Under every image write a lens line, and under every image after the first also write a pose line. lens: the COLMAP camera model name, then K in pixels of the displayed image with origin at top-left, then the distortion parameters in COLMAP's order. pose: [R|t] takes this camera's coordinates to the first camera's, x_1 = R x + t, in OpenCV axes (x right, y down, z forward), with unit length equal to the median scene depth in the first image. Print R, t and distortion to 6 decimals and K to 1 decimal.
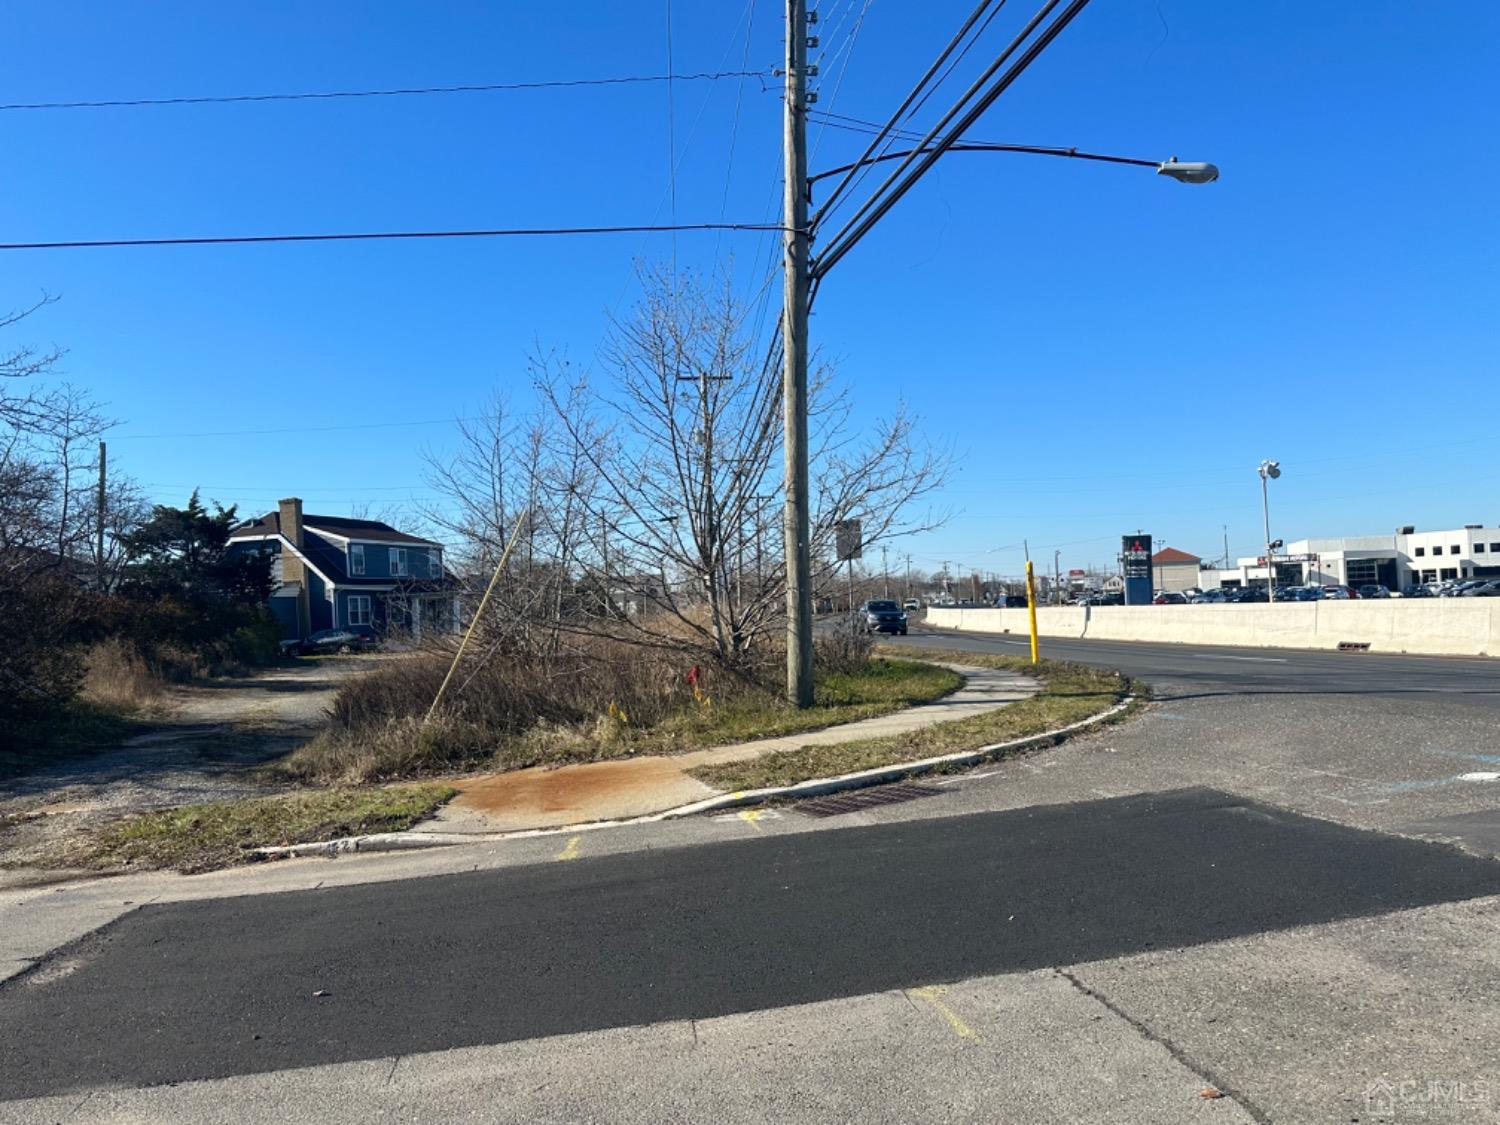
lens RADIAL K [[1107.4, 0, 758.9], [0, 1107.4, 557.4], [0, 0, 1]] dist [0.030180, -0.041312]
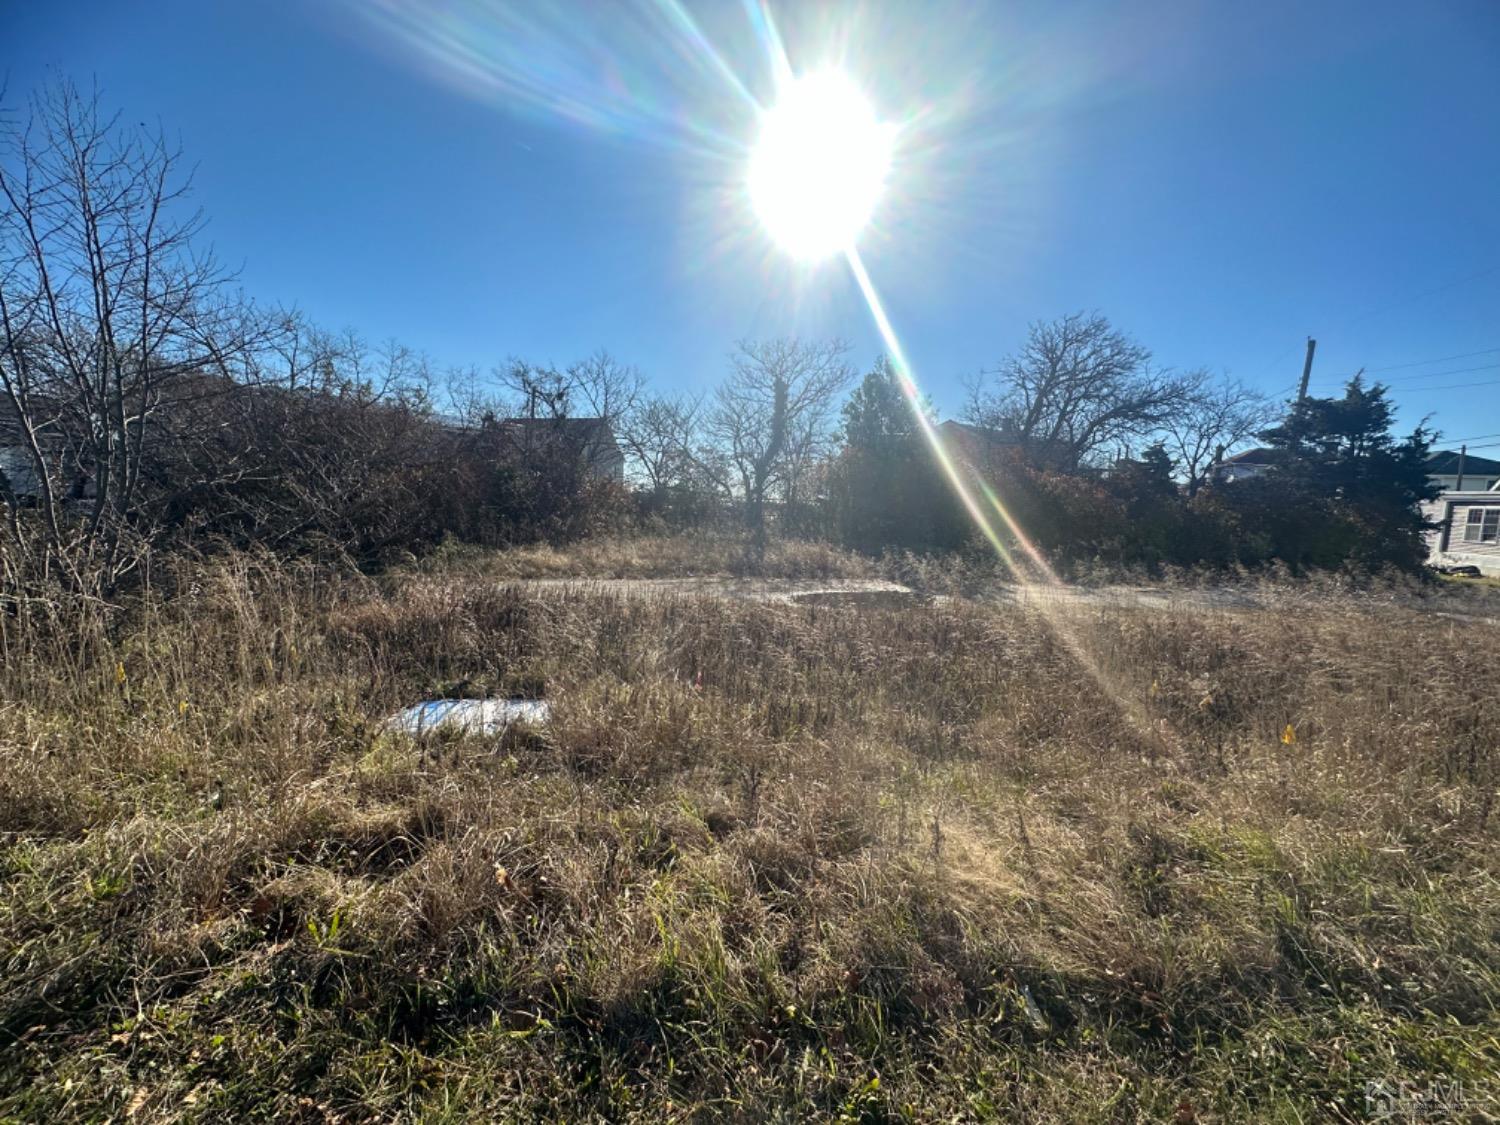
lens RADIAL K [[592.7, 0, 752.2], [0, 592.7, 560.6], [0, 0, 1]] dist [-0.004822, 0.000106]
pose [[-0.114774, 0.142362, -0.983138, 0.090010], [0.007597, 0.989775, 0.142436, 0.052538], [0.993363, 0.008879, -0.114682, 1.986616]]
